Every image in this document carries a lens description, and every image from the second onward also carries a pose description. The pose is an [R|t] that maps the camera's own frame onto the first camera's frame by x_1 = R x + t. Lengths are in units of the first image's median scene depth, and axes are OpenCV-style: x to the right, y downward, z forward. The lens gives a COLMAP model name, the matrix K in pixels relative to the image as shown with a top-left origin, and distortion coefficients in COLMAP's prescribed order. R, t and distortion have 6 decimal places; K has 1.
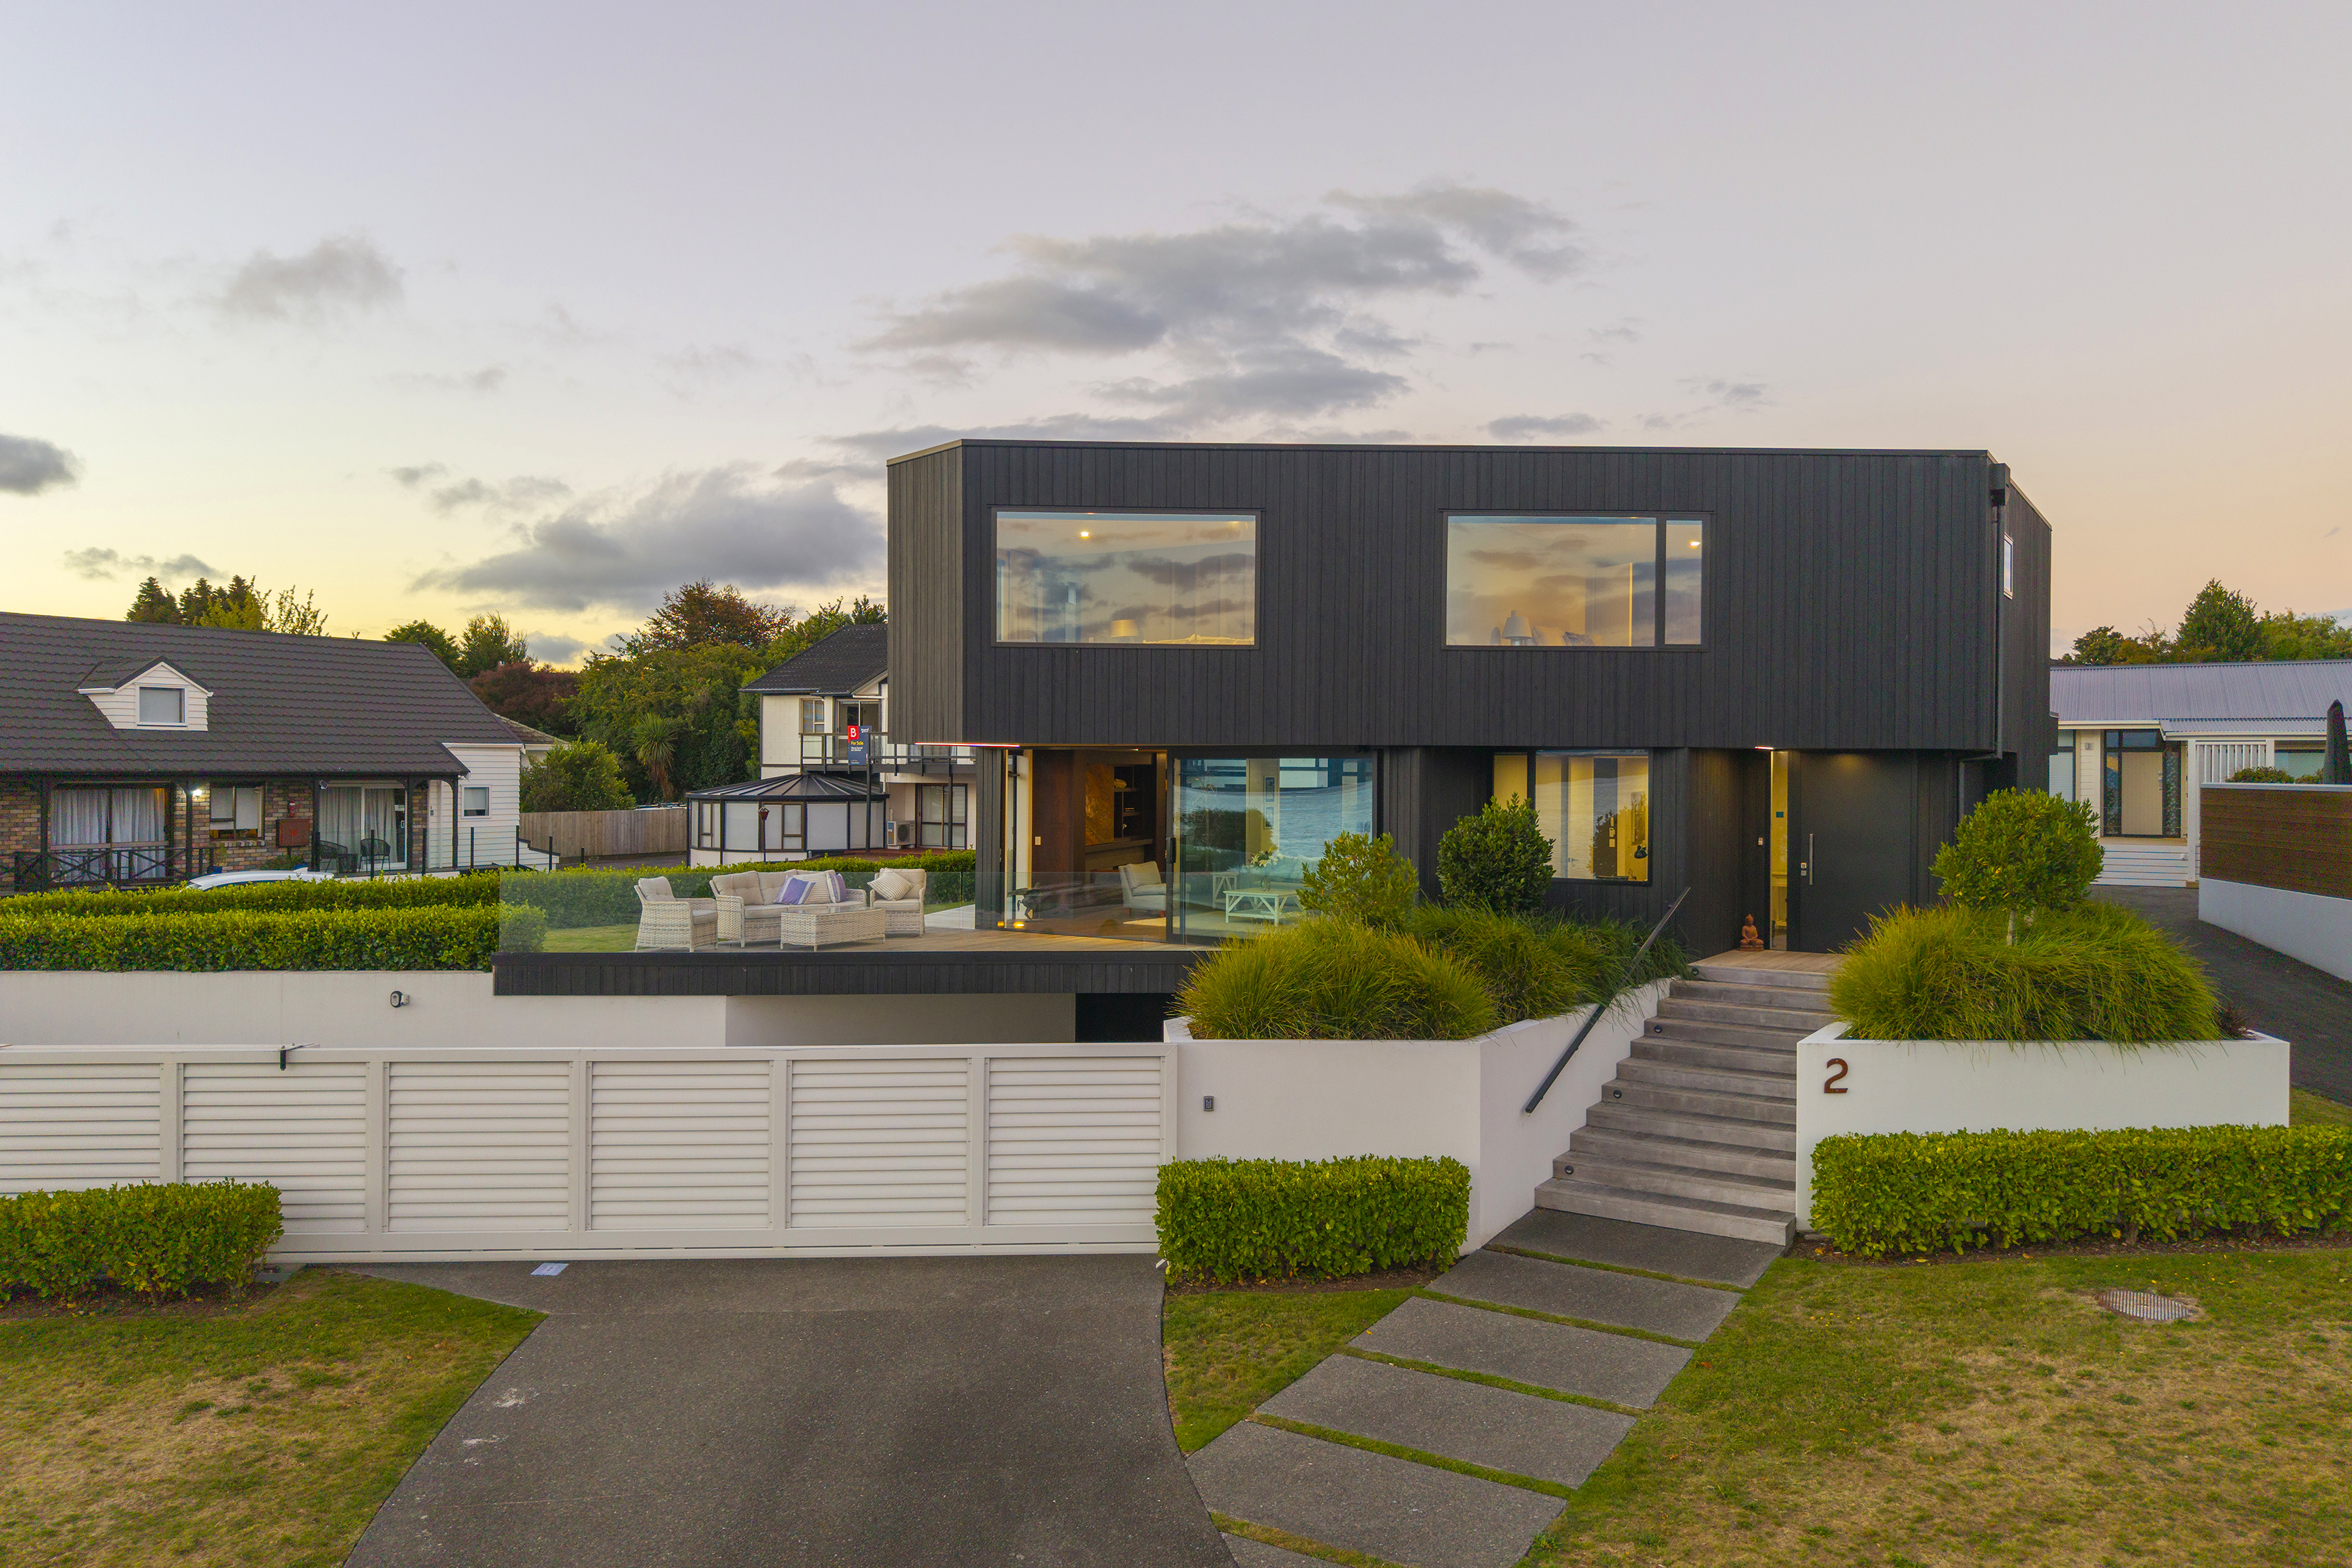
lens RADIAL K [[3169.8, 0, 1176.0], [0, 3169.8, 784.0], [0, 0, 1]] dist [0.160724, -0.945583]
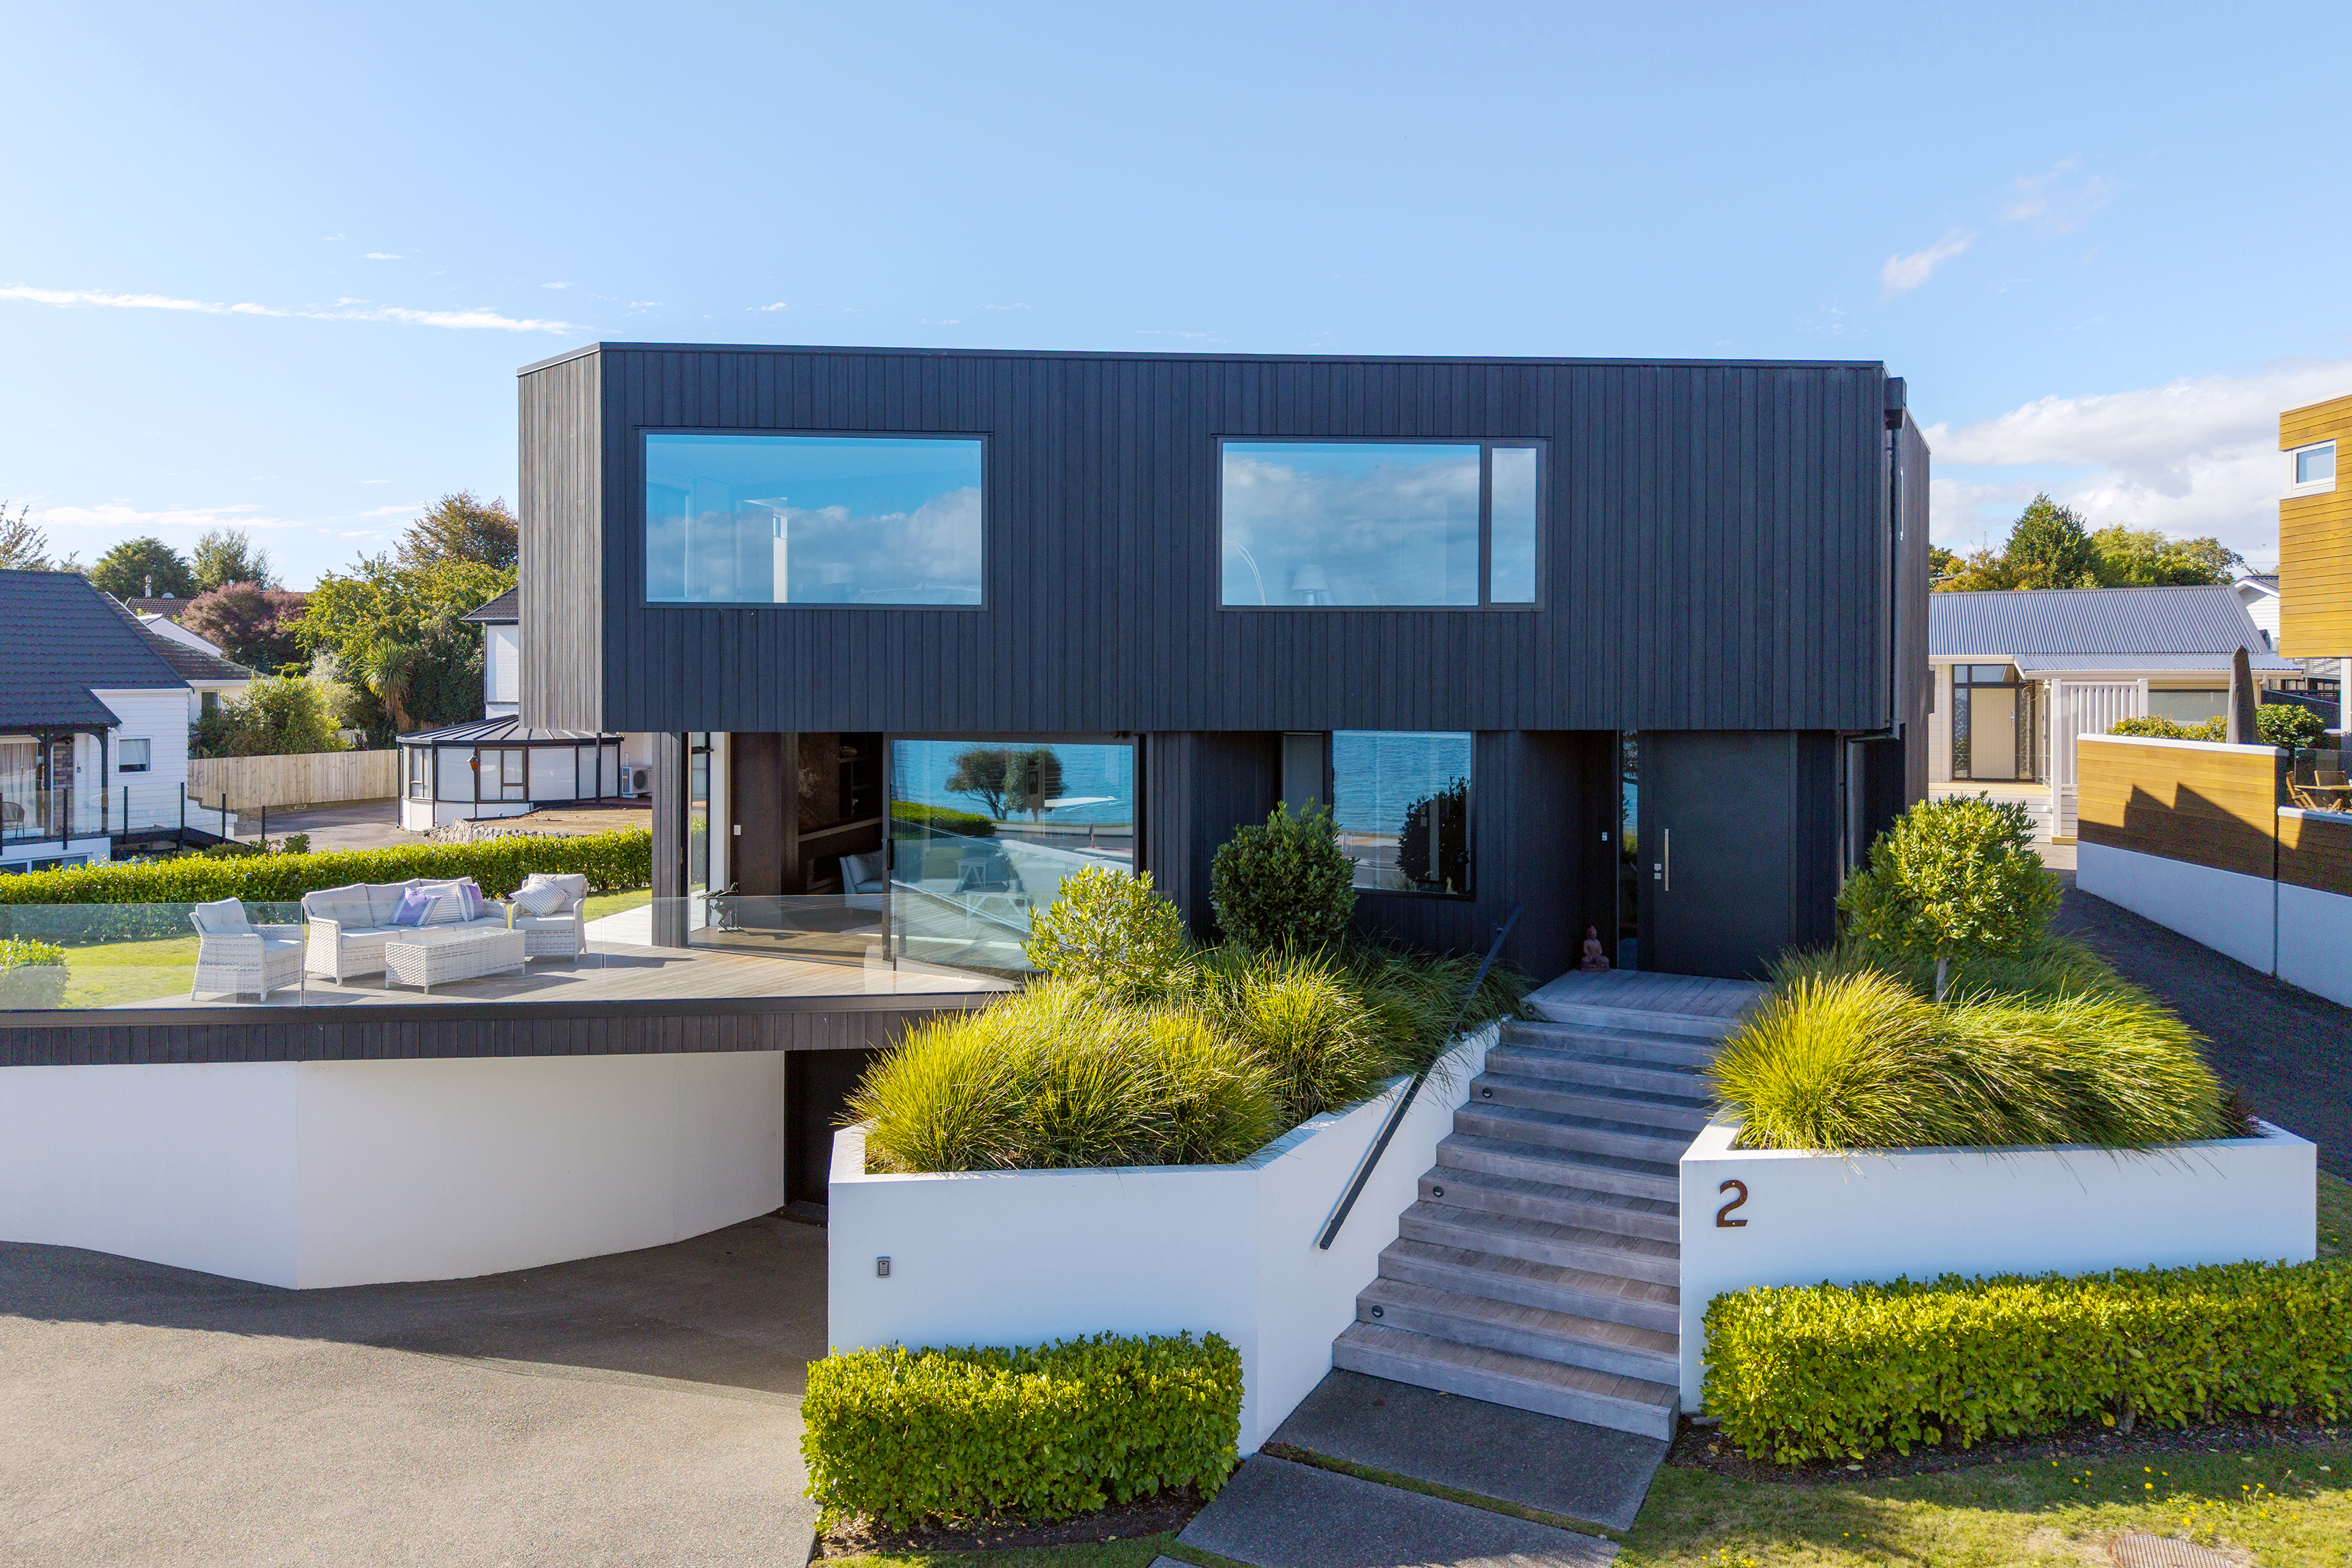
lens RADIAL K [[3169.6, 0, 1176.0], [0, 3169.6, 784.0], [0, 0, 1]] dist [0.160724, -0.945583]
pose [[0.998079, -0.005923, 0.061673, 0.024446], [0.004090, 0.999548, 0.029797, -0.022635], [-0.061822, -0.029487, 0.997652, 0.205945]]
